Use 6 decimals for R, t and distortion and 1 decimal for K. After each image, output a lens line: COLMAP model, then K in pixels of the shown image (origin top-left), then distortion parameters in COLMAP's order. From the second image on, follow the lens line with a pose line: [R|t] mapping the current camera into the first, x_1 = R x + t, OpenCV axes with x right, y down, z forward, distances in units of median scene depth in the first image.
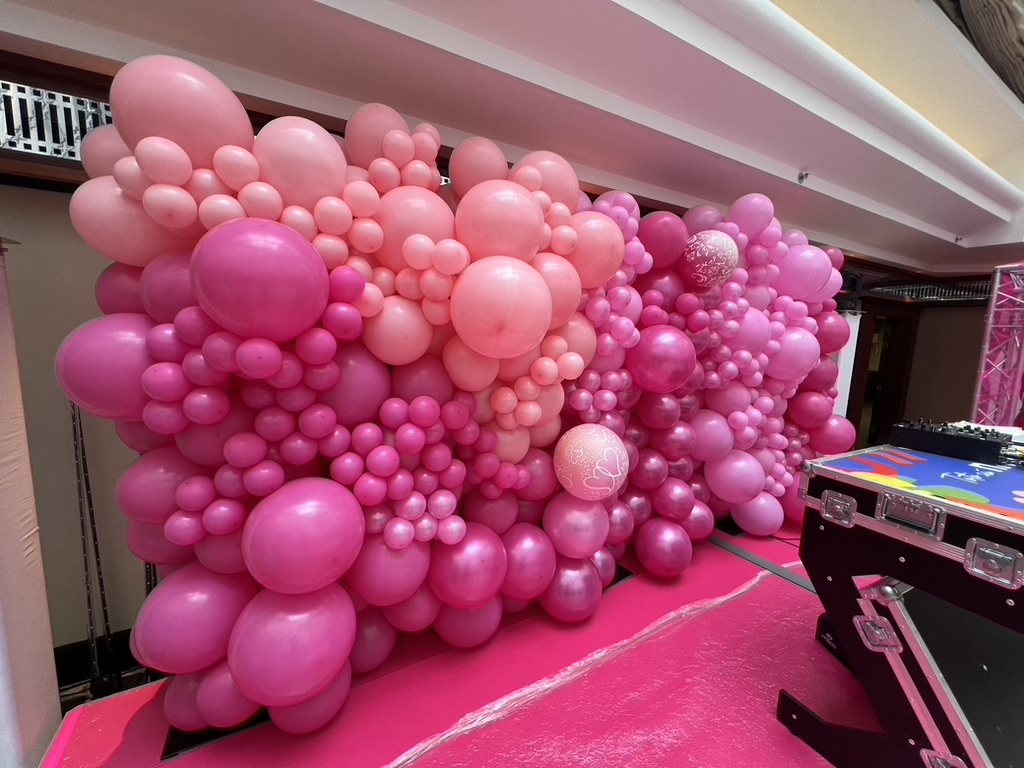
lens RADIAL K [[411.1, 0, 512.9], [0, 411.1, 386.2], [0, 0, 1]] dist [0.032949, 0.000032]
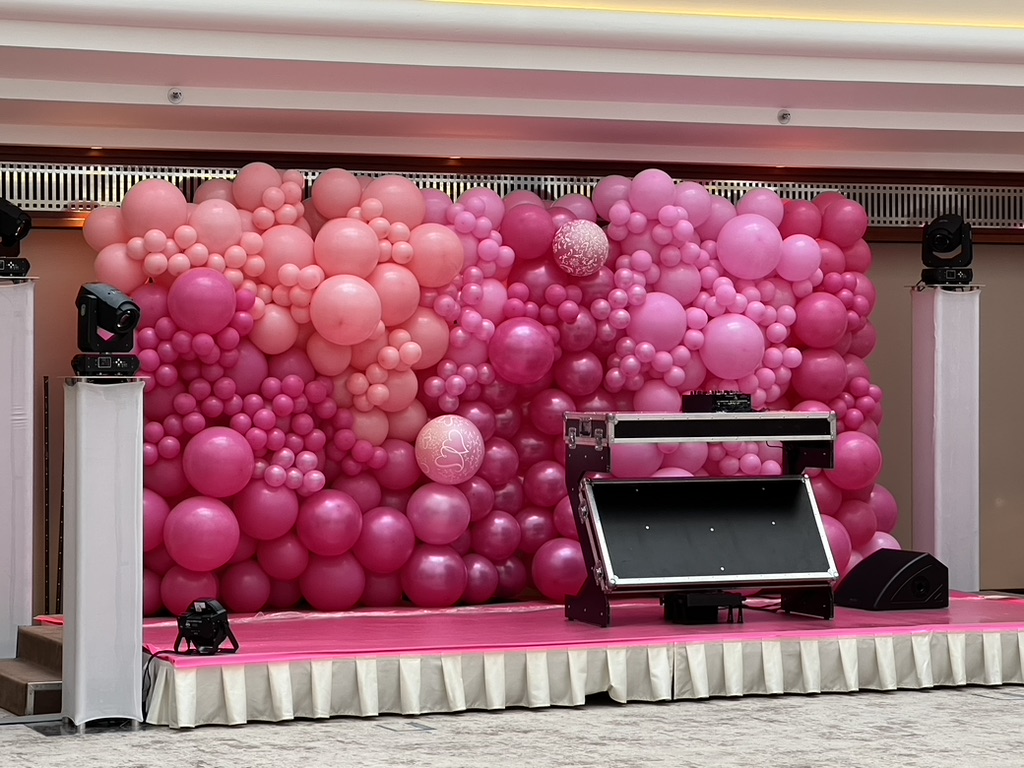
lens RADIAL K [[2885.6, 0, 512.1], [0, 2885.6, 383.3], [0, 0, 1]] dist [0.477153, -0.083505]
pose [[0.991753, -0.033326, -0.123757, 1.604652], [0.016055, 0.990300, -0.138015, 1.314219], [0.127156, 0.134889, 0.982668, -7.898802]]
